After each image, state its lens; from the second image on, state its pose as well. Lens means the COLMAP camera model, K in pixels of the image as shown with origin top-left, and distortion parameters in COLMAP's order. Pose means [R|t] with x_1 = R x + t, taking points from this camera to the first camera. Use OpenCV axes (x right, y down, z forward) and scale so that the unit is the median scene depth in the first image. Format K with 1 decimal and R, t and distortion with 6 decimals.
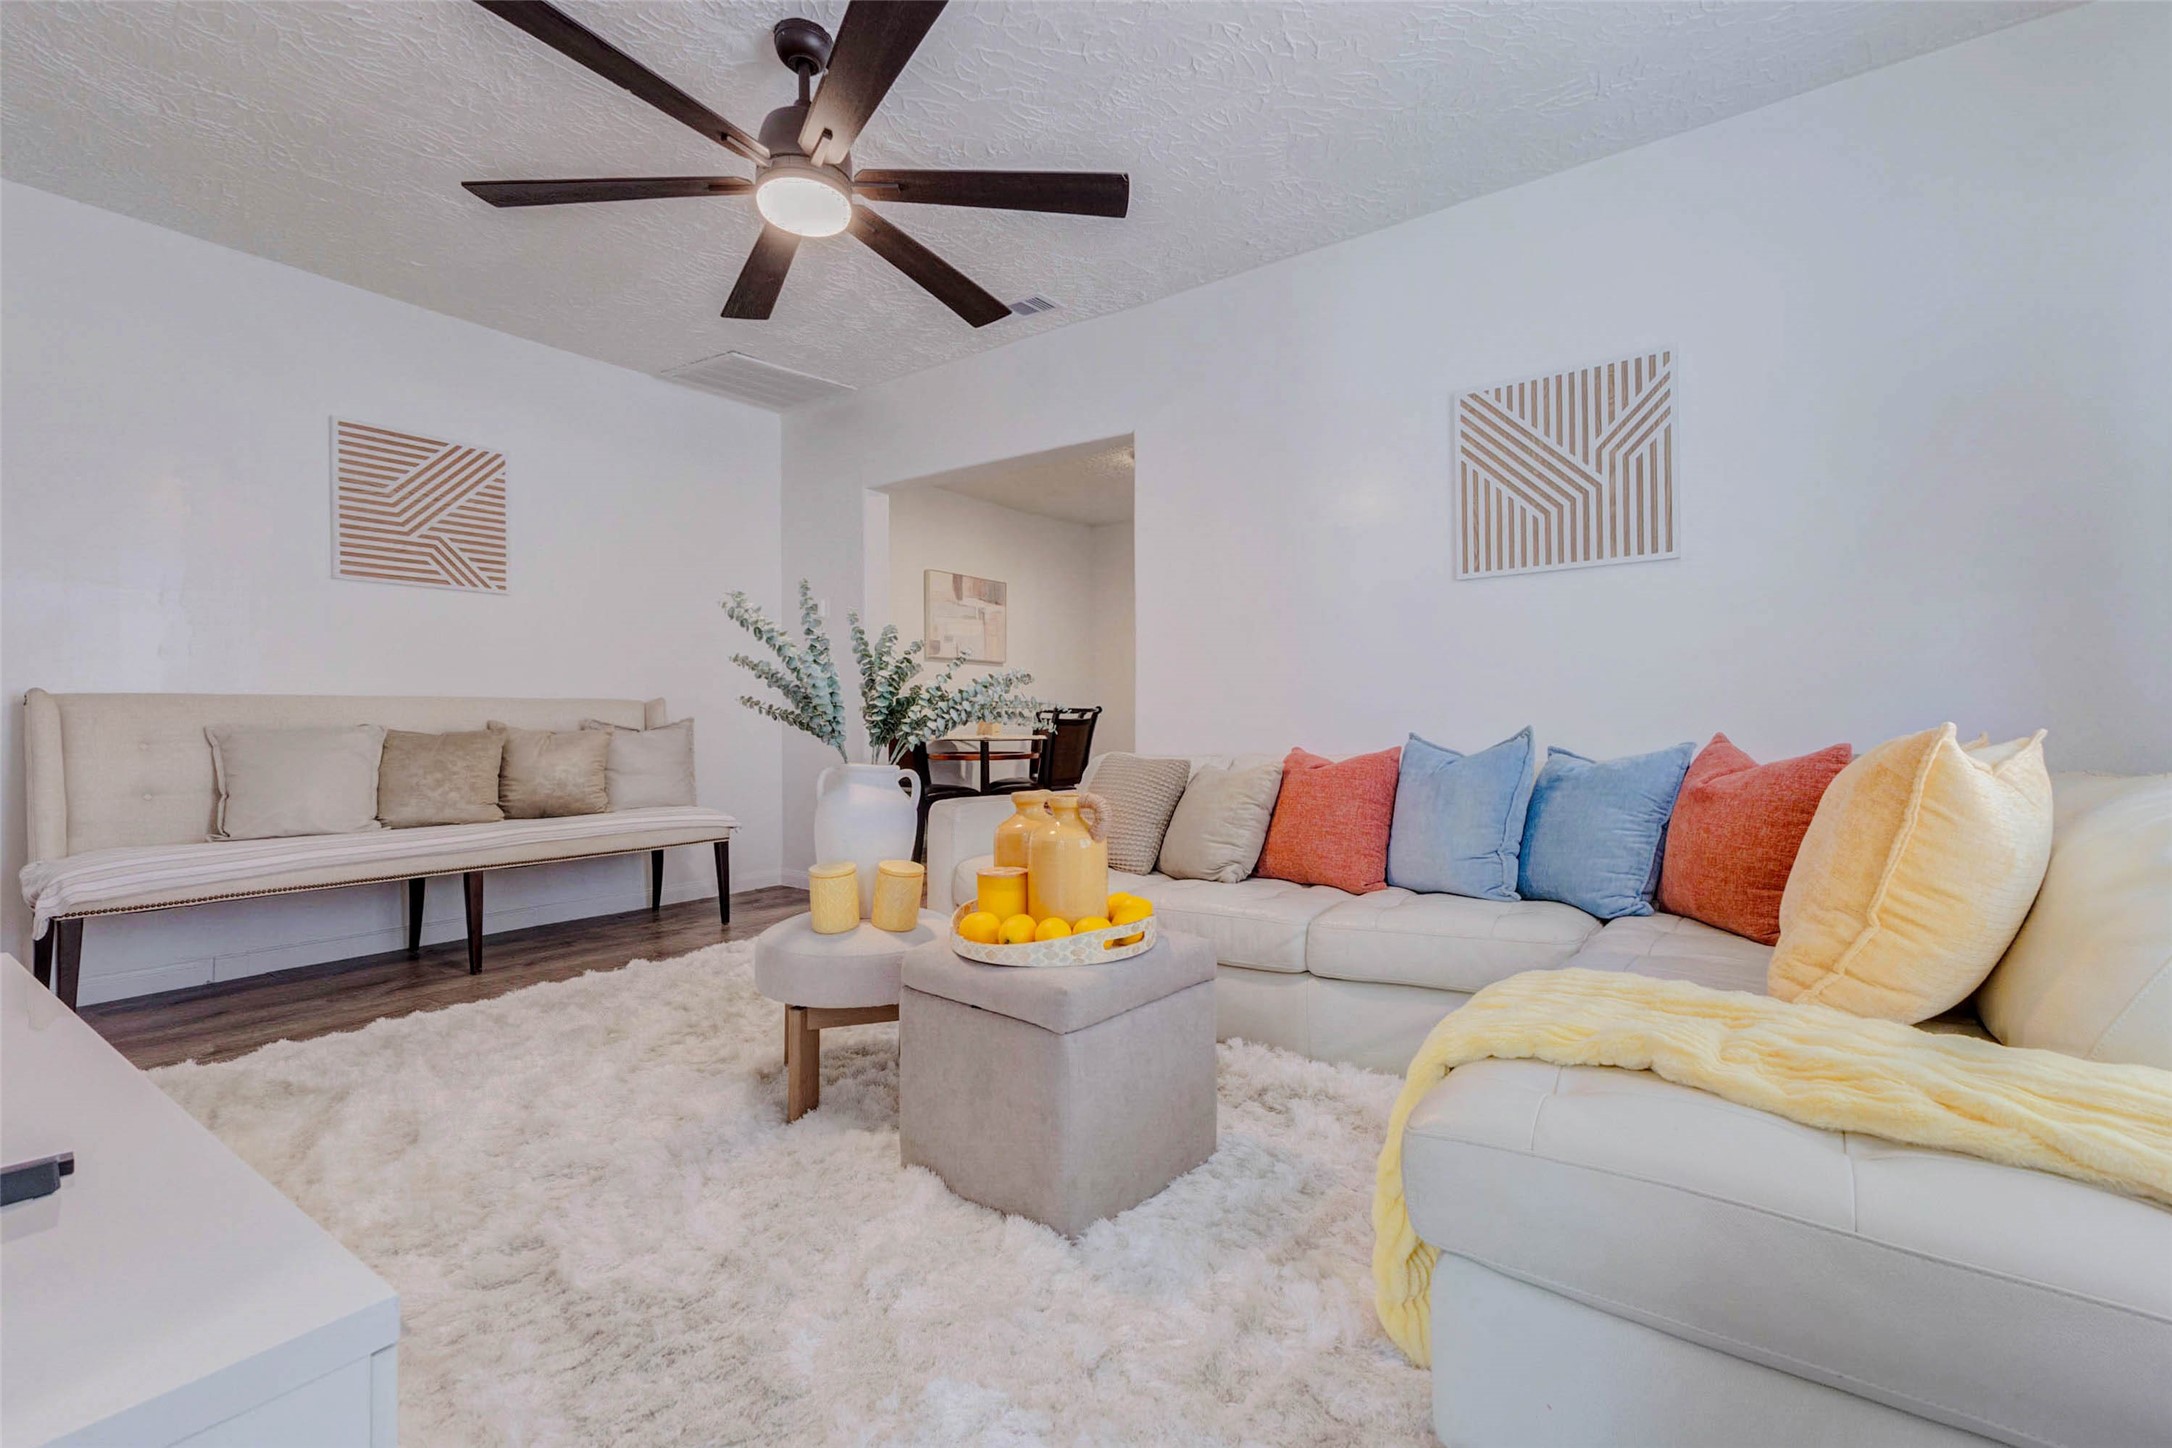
lens RADIAL K [[947.8, 0, 1092.1], [0, 947.8, 701.8], [0, 0, 1]] dist [0.018424, -0.006670]
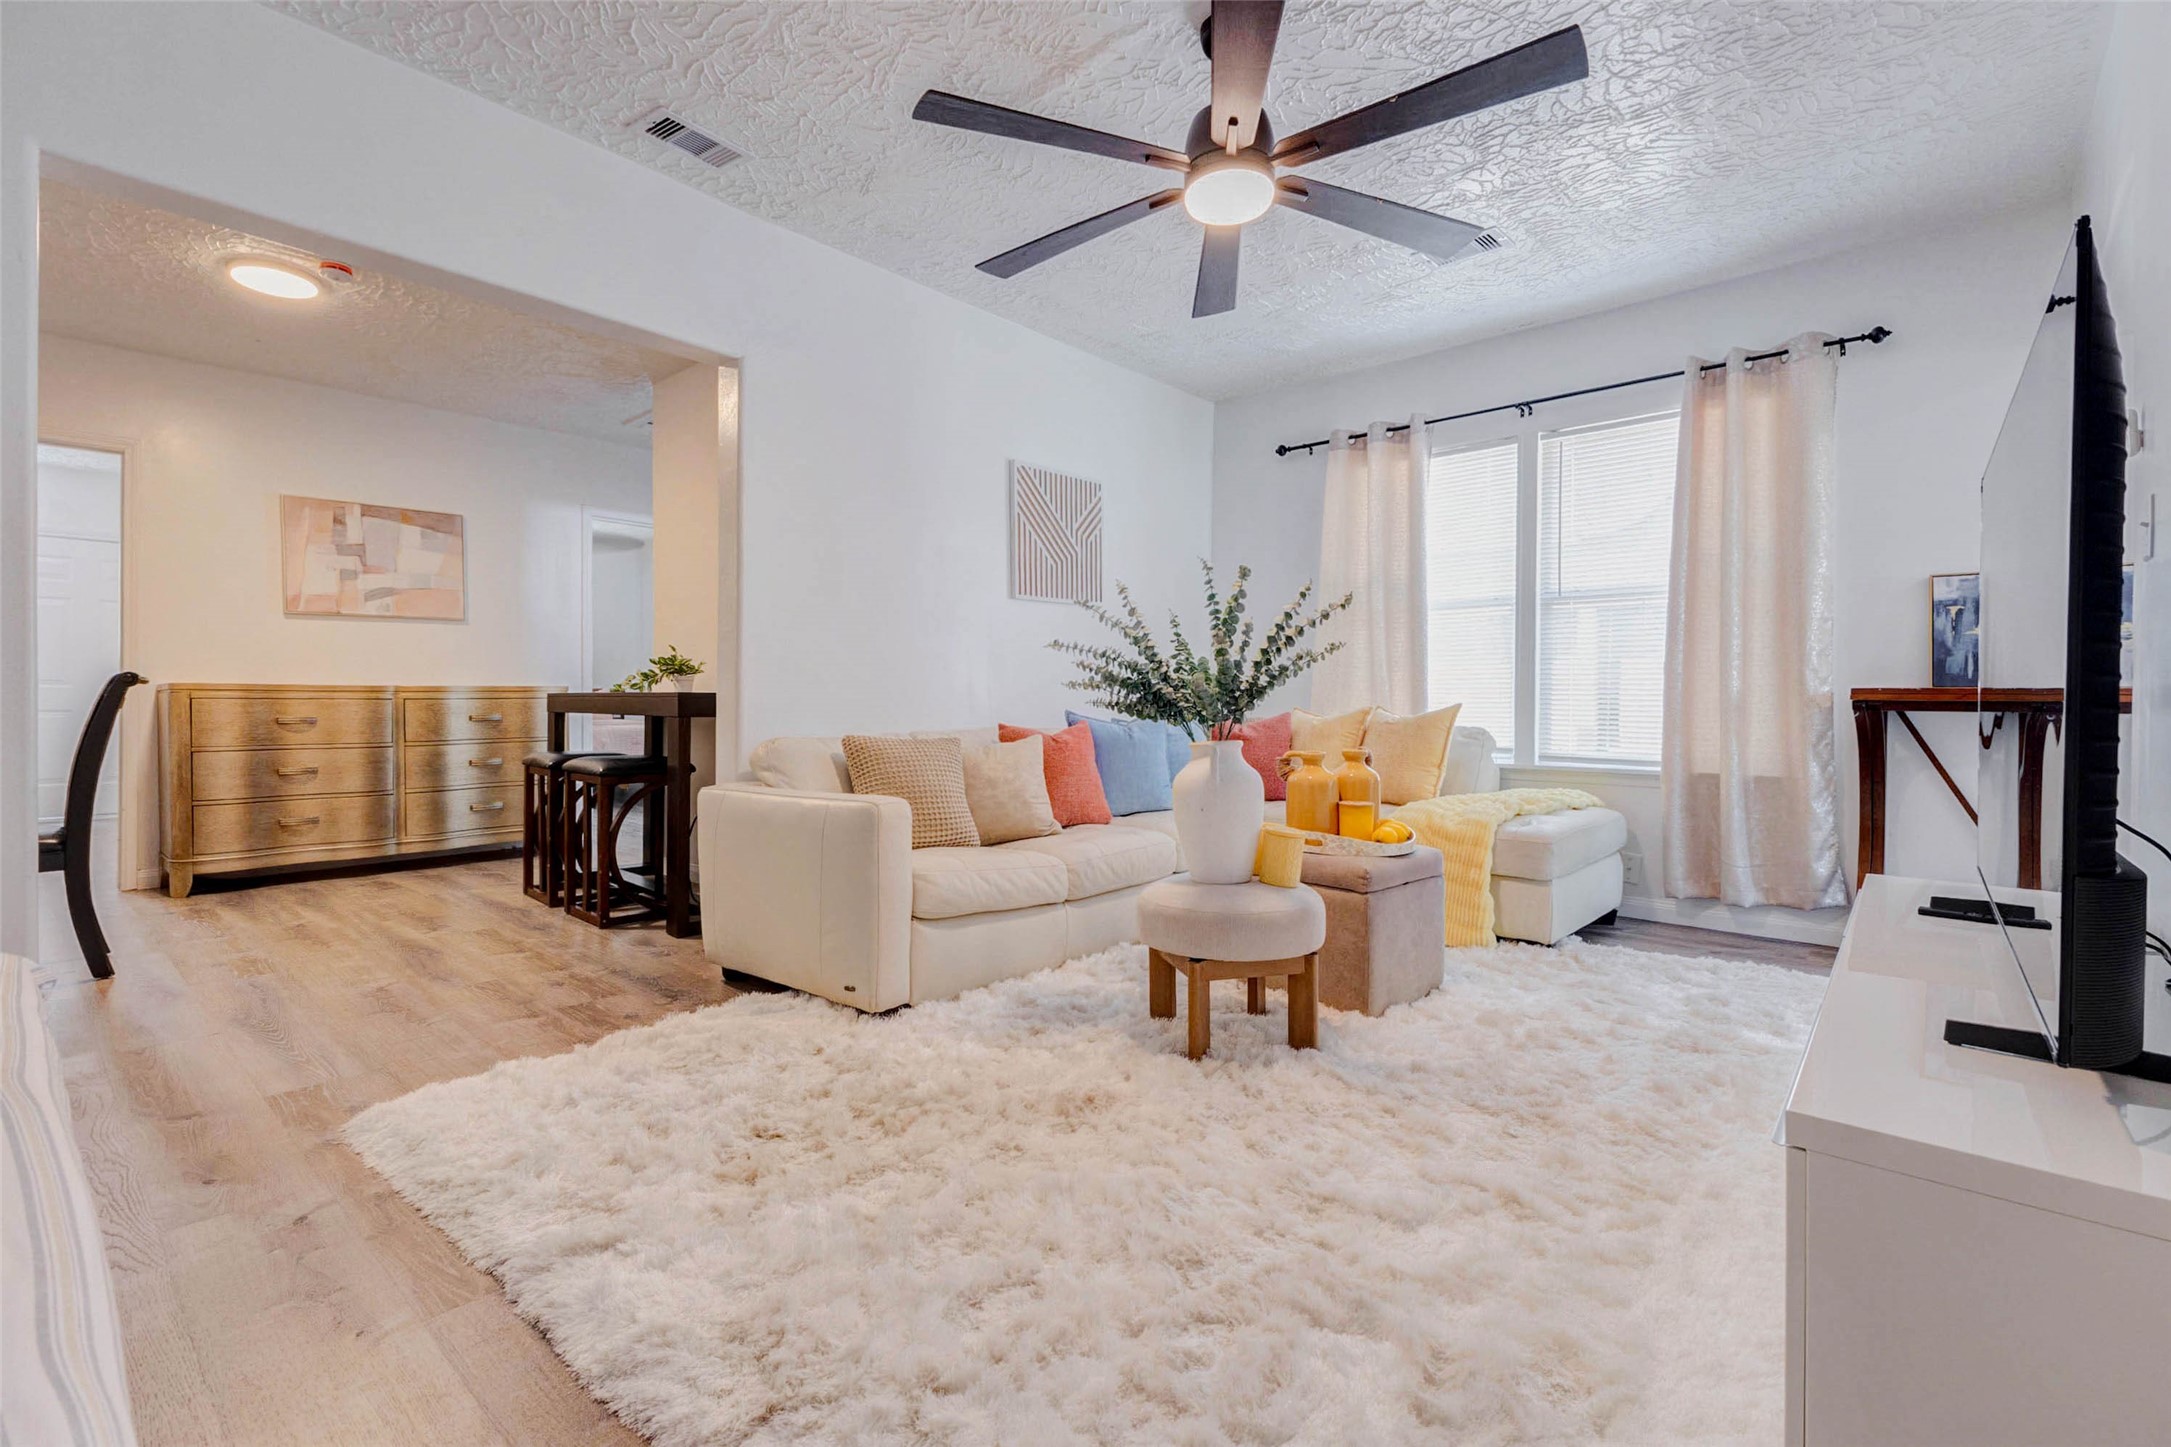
lens RADIAL K [[953.7, 0, 1085.5], [0, 953.7, 723.5], [0, 0, 1]] dist [0.003925, 0.000121]
pose [[0.122987, -0.013193, 0.992321, -0.435630], [-0.022674, 0.999613, 0.016100, 0.012225], [-0.992149, -0.024480, 0.122641, 0.327511]]
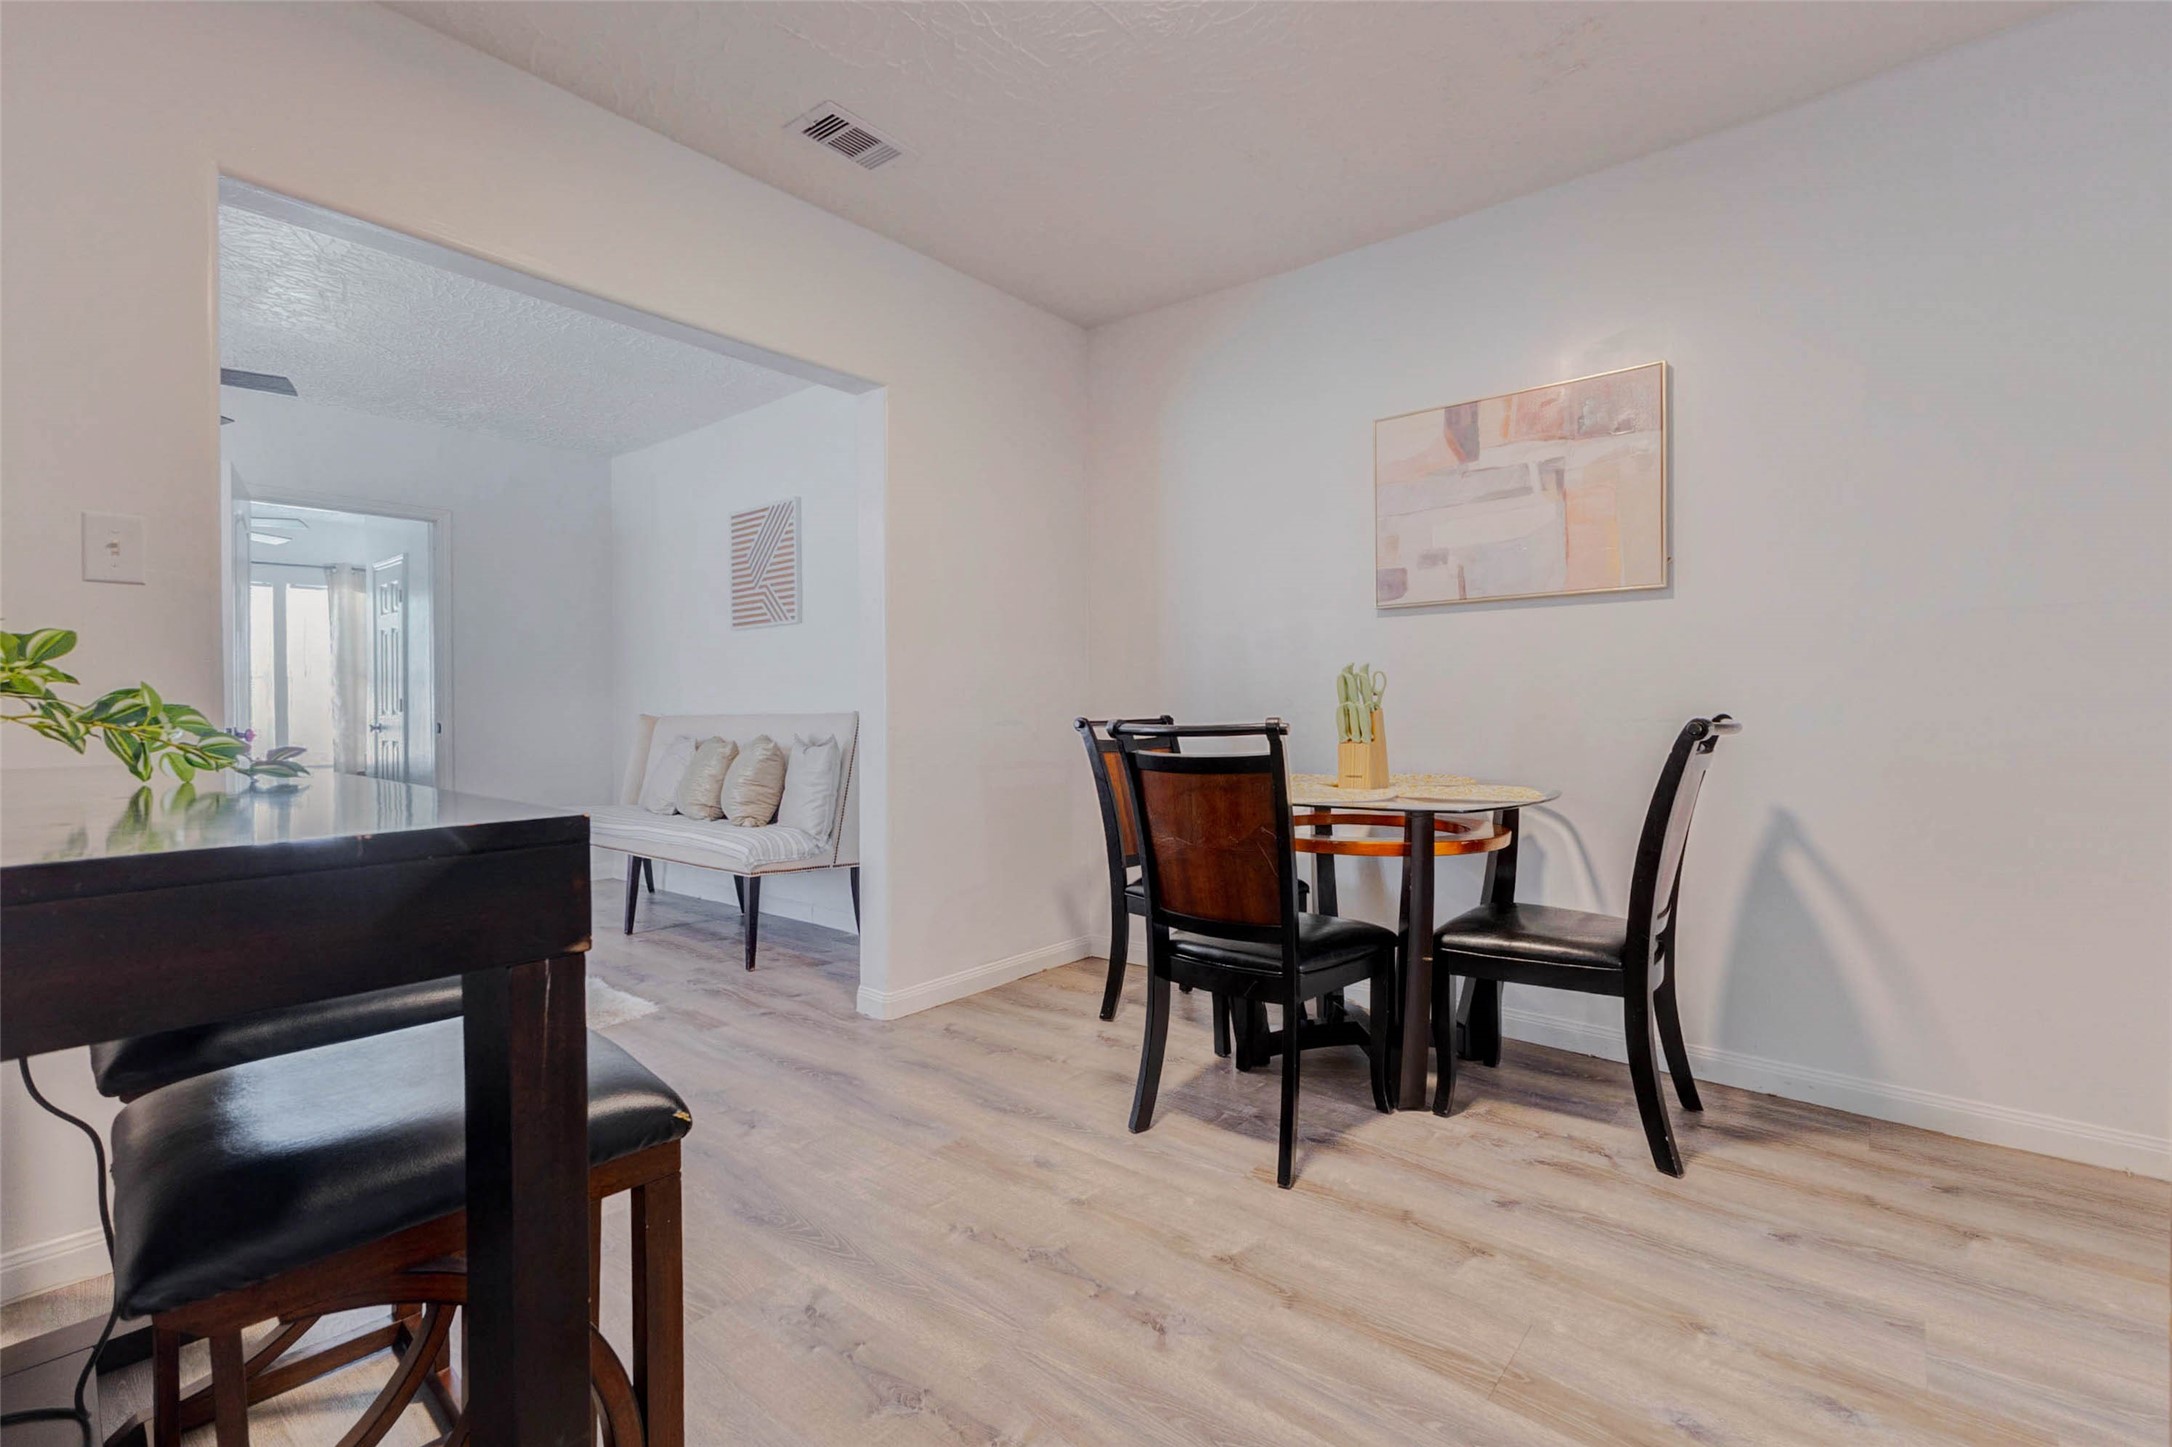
lens RADIAL K [[972.1, 0, 1093.4], [0, 972.1, 709.9], [0, 0, 1]] dist [0.017292, -0.000269]
pose [[-0.098885, 0.013193, -0.995011, 0.328762], [0.027362, 0.999570, 0.010534, -0.003053], [0.994723, -0.026184, -0.099203, 0.884206]]
